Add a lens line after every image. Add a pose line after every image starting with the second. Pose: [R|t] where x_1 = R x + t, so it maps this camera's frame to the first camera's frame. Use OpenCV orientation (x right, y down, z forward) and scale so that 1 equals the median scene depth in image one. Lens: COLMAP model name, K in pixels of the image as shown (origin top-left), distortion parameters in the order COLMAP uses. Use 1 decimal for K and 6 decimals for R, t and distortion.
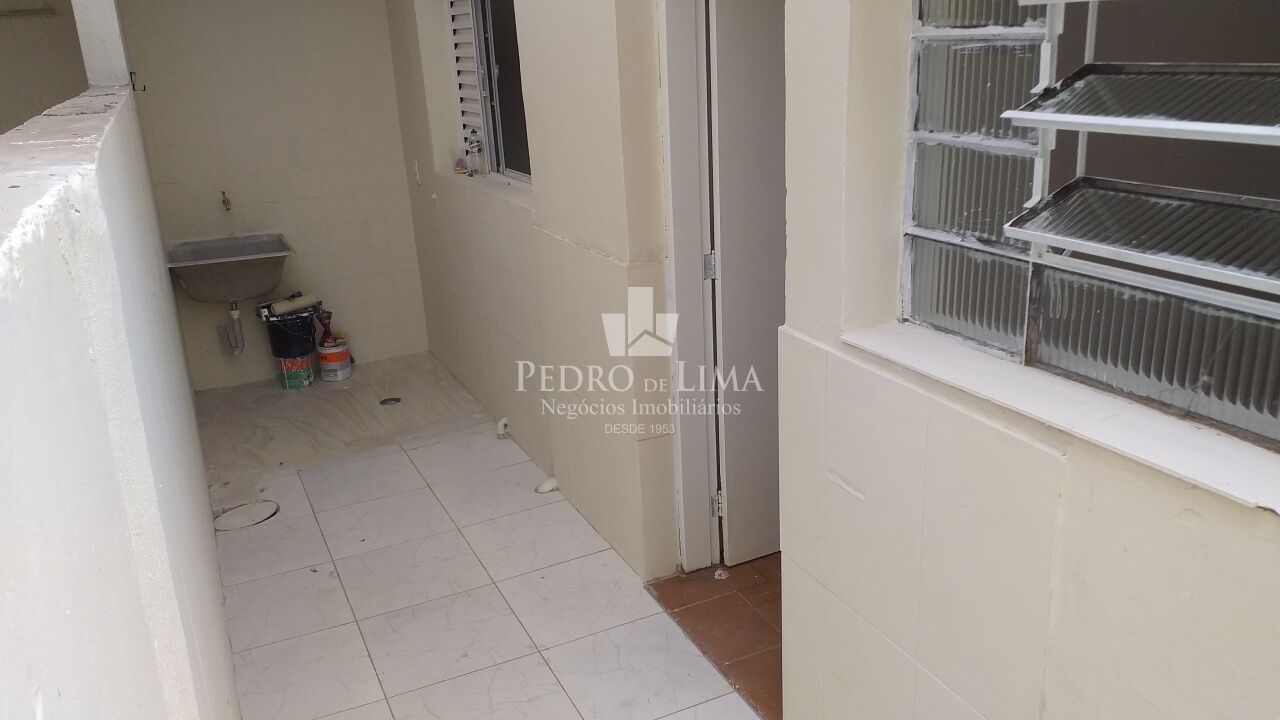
lens RADIAL K [[1001.3, 0, 661.7], [0, 1001.3, 358.5], [0, 0, 1]] dist [0.228490, -0.633044]
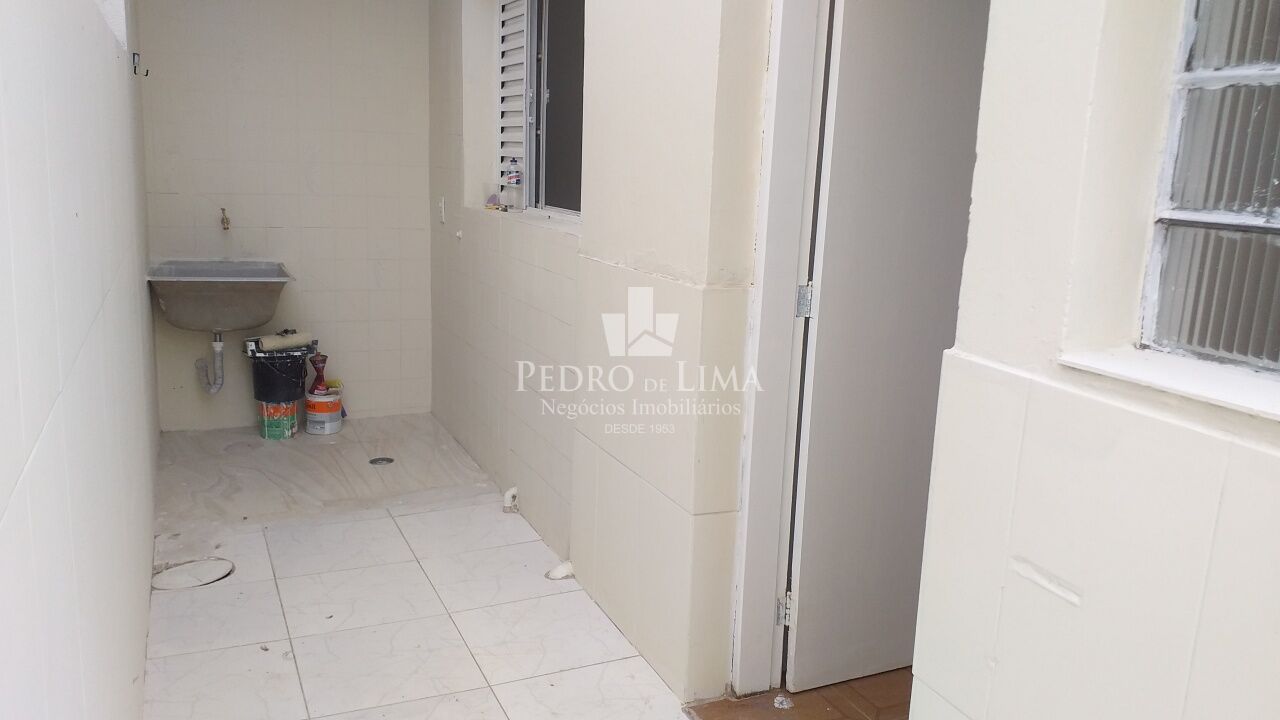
lens RADIAL K [[1001.3, 0, 661.7], [0, 1001.3, 358.5], [0, 0, 1]] dist [0.228490, -0.633044]
pose [[0.996050, 0.088786, -0.001522, -0.040354], [-0.088389, 0.989660, -0.112966, 0.036174], [-0.008524, 0.112655, 0.993598, 0.142594]]
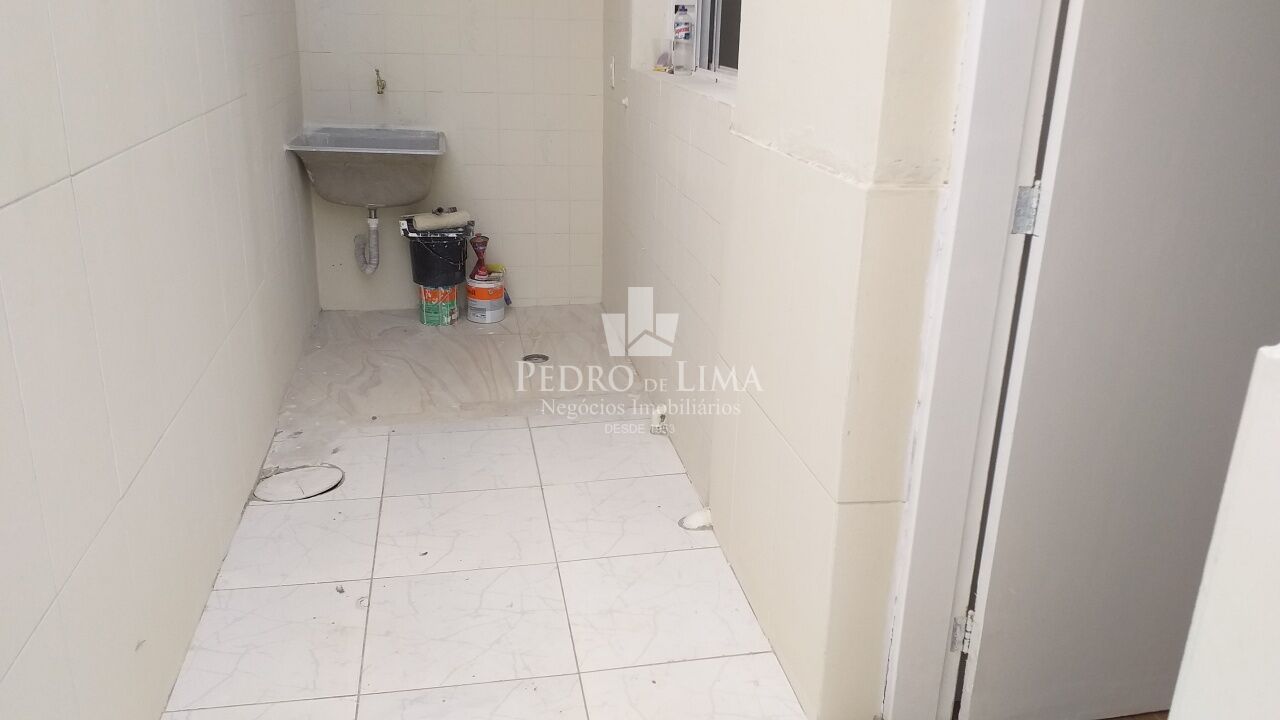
lens RADIAL K [[1001.3, 0, 661.7], [0, 1001.3, 358.5], [0, 0, 1]] dist [0.228490, -0.633044]
pose [[0.964984, 0.154446, -0.212019, -0.007874], [-0.149158, 0.987971, 0.040809, -0.004907], [0.215771, -0.007755, 0.976413, 0.288876]]
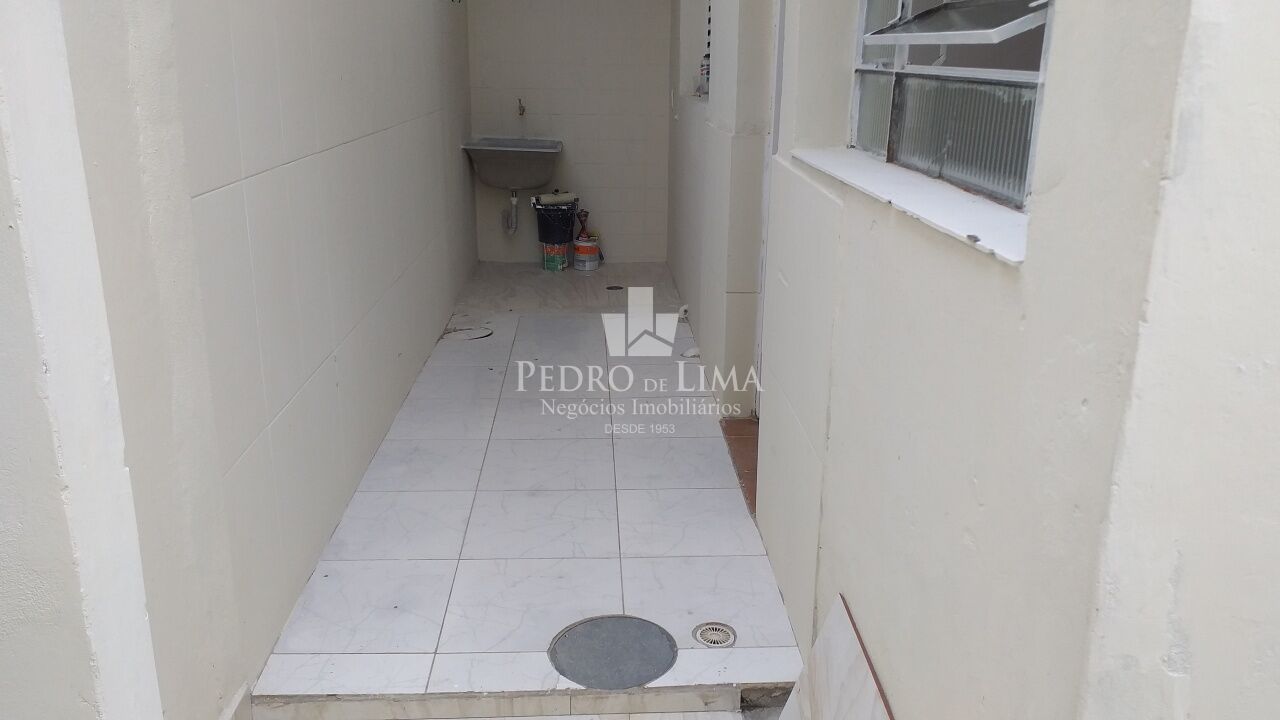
lens RADIAL K [[1006.6, 0, 667.2], [0, 1006.6, 362.6], [0, 0, 1]] dist [0.223440, -0.359923]
pose [[0.926648, 0.166403, -0.337095, 0.225927], [-0.169914, 0.985270, 0.019286, 0.106167], [0.335339, 0.039406, 0.941273, -0.098288]]
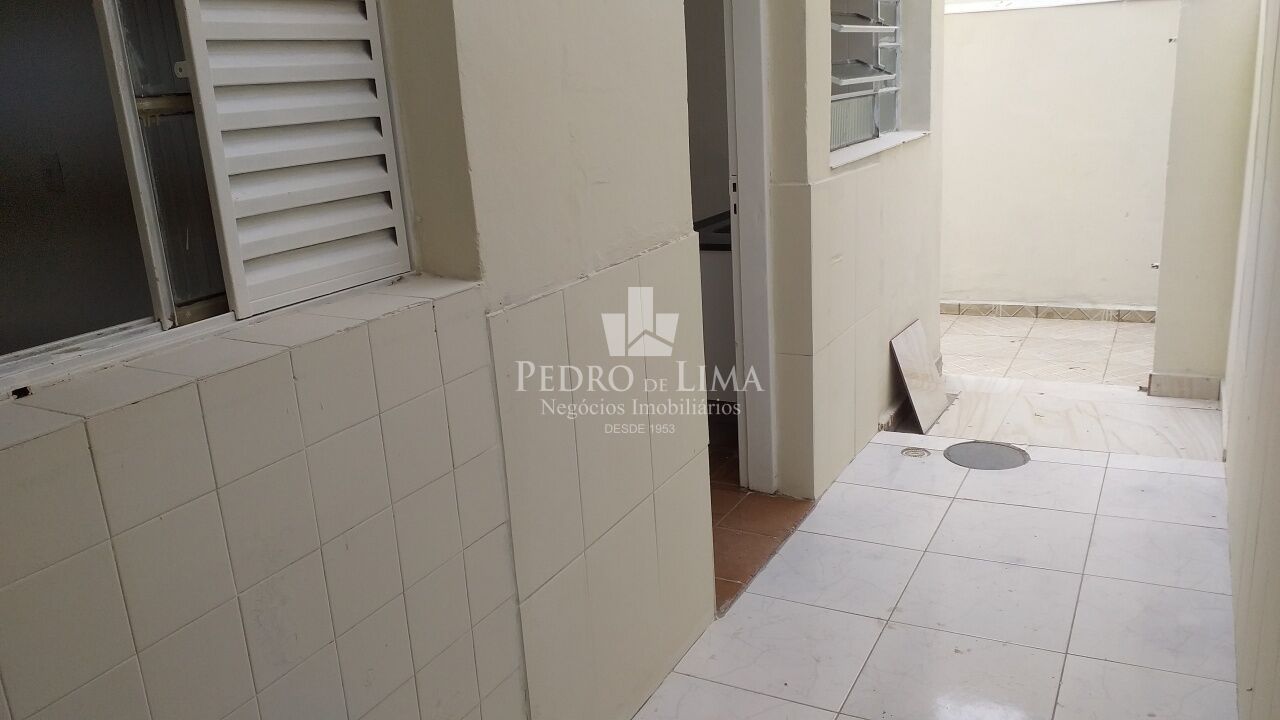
lens RADIAL K [[1001.3, 0, 661.7], [0, 1001.3, 358.5], [0, 0, 1]] dist [0.228490, -0.633044]
pose [[-0.594997, -0.145073, 0.790527, -0.509423], [0.324569, 0.856438, 0.401458, -0.257397], [-0.735278, 0.495446, -0.462492, 1.039878]]
